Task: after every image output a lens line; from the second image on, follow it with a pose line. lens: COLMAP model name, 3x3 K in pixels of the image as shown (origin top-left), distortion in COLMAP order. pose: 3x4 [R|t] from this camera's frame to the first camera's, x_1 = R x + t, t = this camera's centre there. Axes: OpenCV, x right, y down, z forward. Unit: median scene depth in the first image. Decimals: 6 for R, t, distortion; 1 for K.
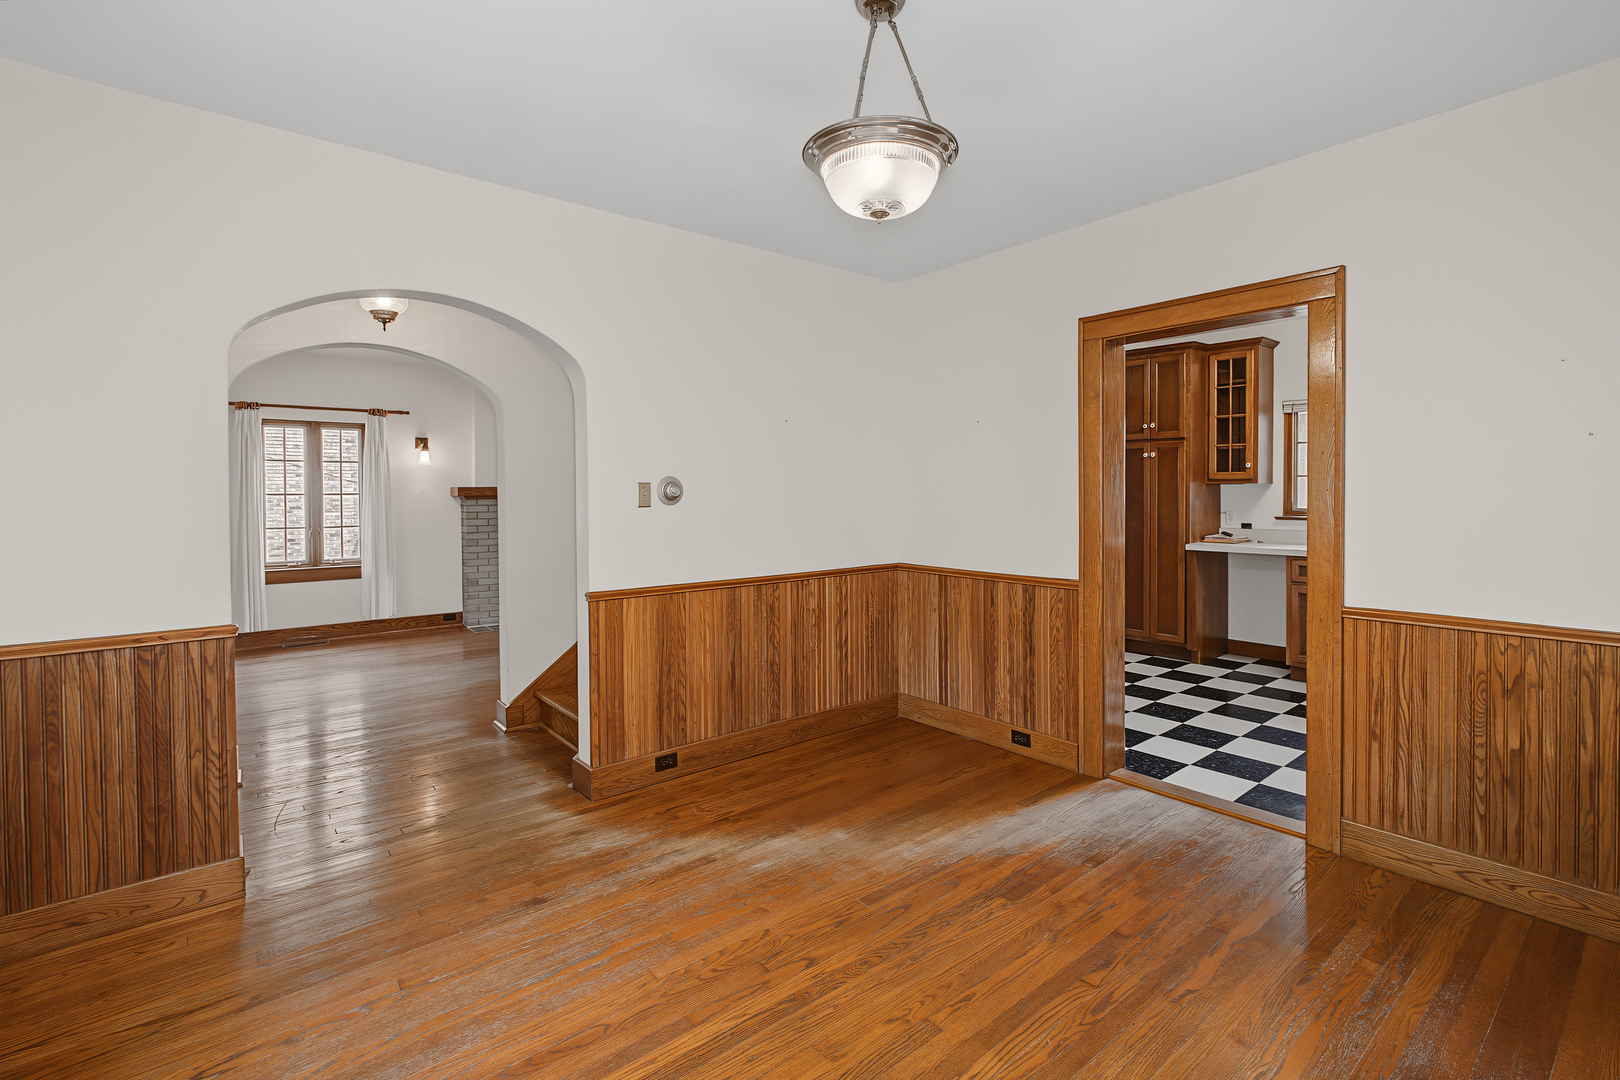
lens RADIAL K [[740.6, 0, 815.2], [0, 740.6, 501.5], [0, 0, 1]] dist [-0.003424, 0.000722]
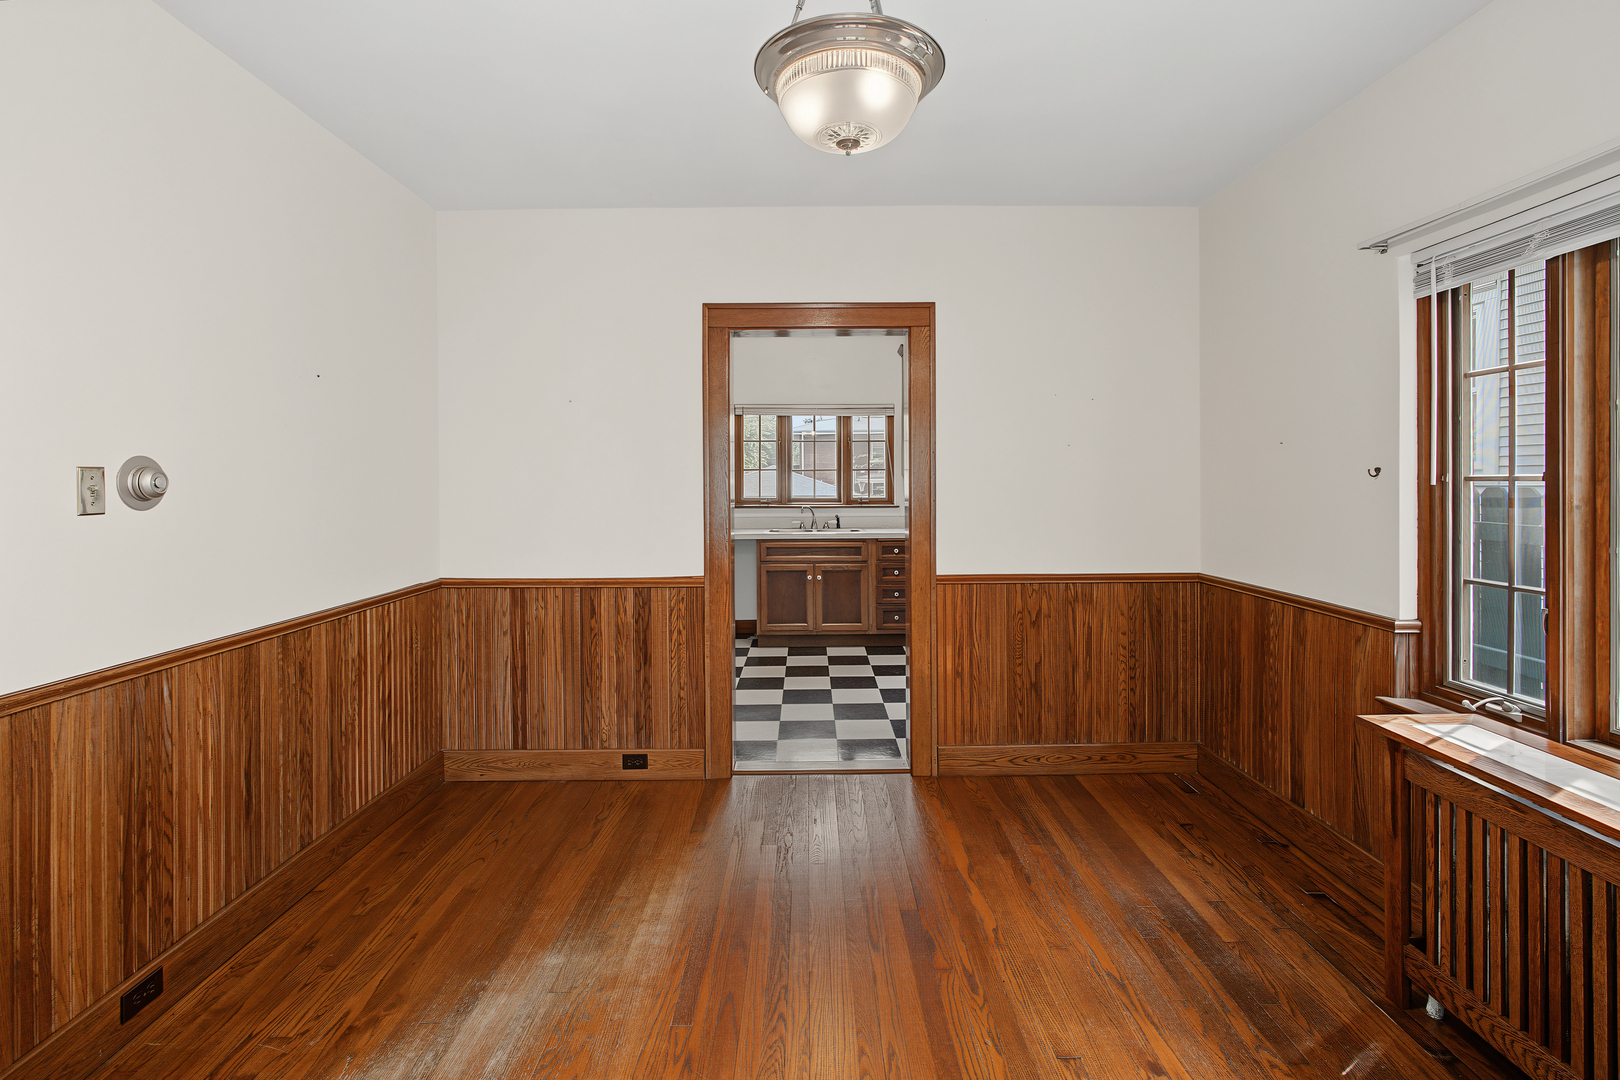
lens RADIAL K [[753.5, 0, 814.6], [0, 753.5, 484.5], [0, 0, 1]] dist [-0.000534, 0.001526]
pose [[0.629808, -0.001075, 0.776750, -0.315859], [0.013313, 0.999867, -0.009411, -0.001495], [-0.776637, 0.016268, 0.629738, 0.279748]]
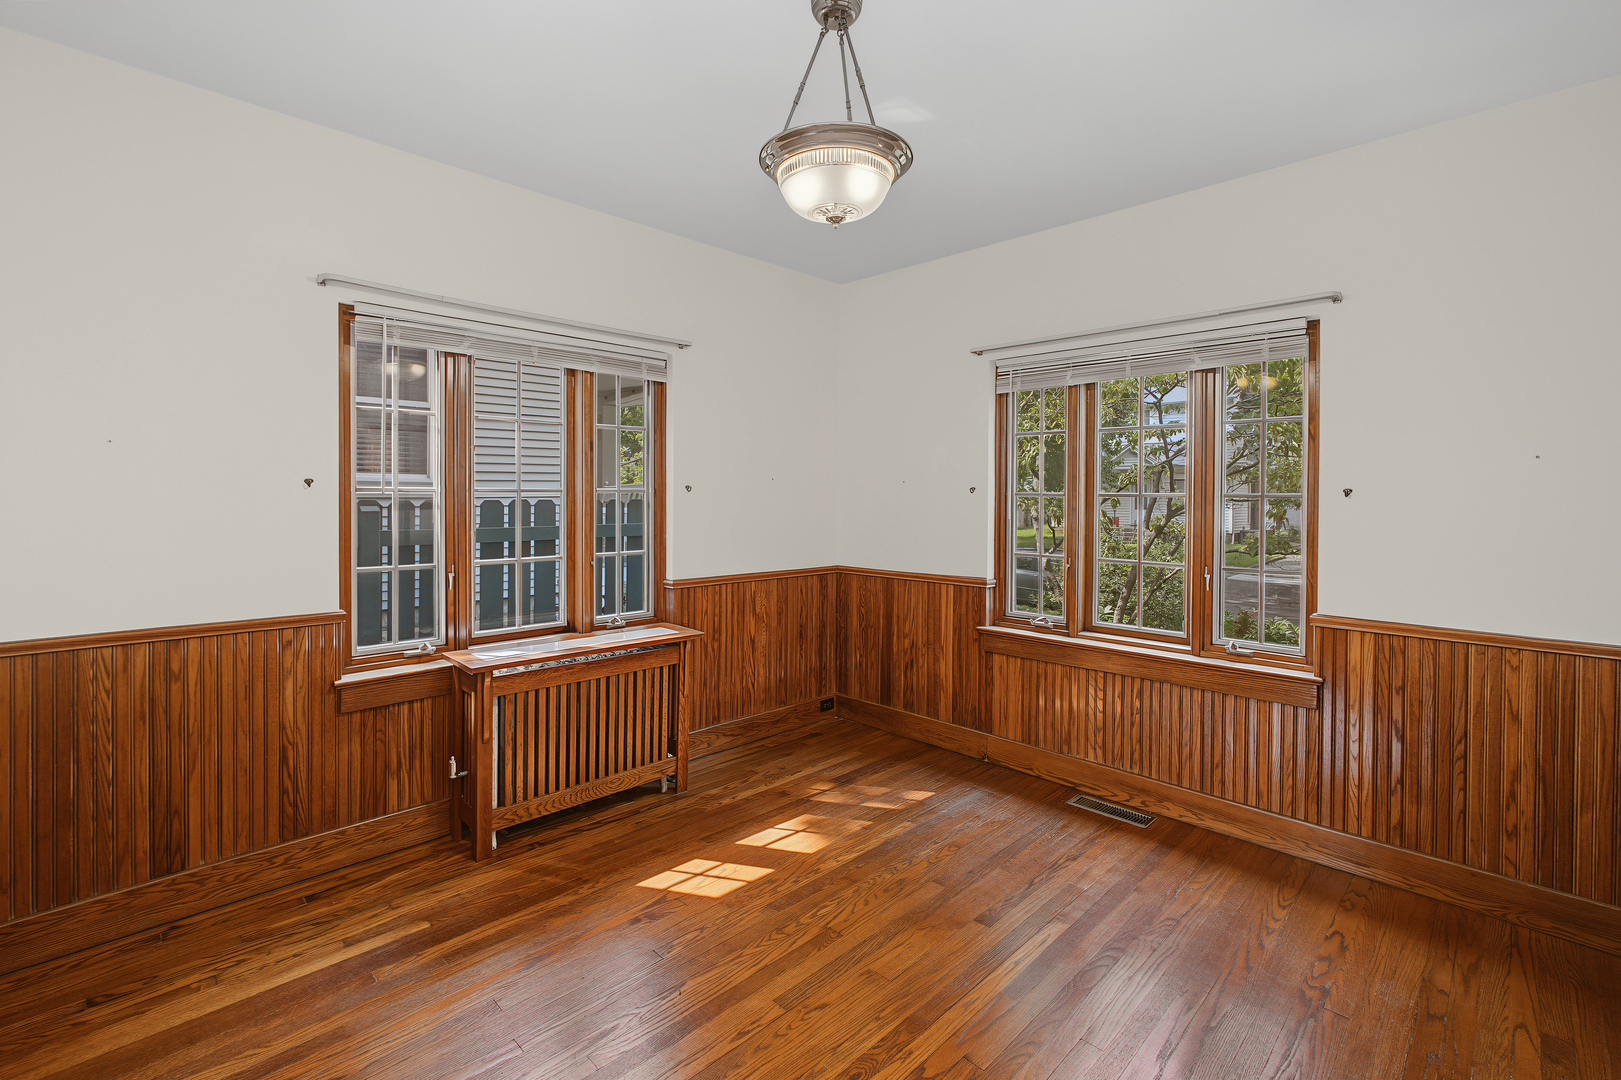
lens RADIAL K [[729.3, 0, 816.2], [0, 729.3, 491.1], [0, 0, 1]] dist [0.000242, 0.000407]
pose [[-0.995457, -0.002380, -0.095184, 0.113617], [-0.003925, 0.999863, 0.016054, -0.017897], [0.095133, 0.016355, -0.995330, 1.090052]]
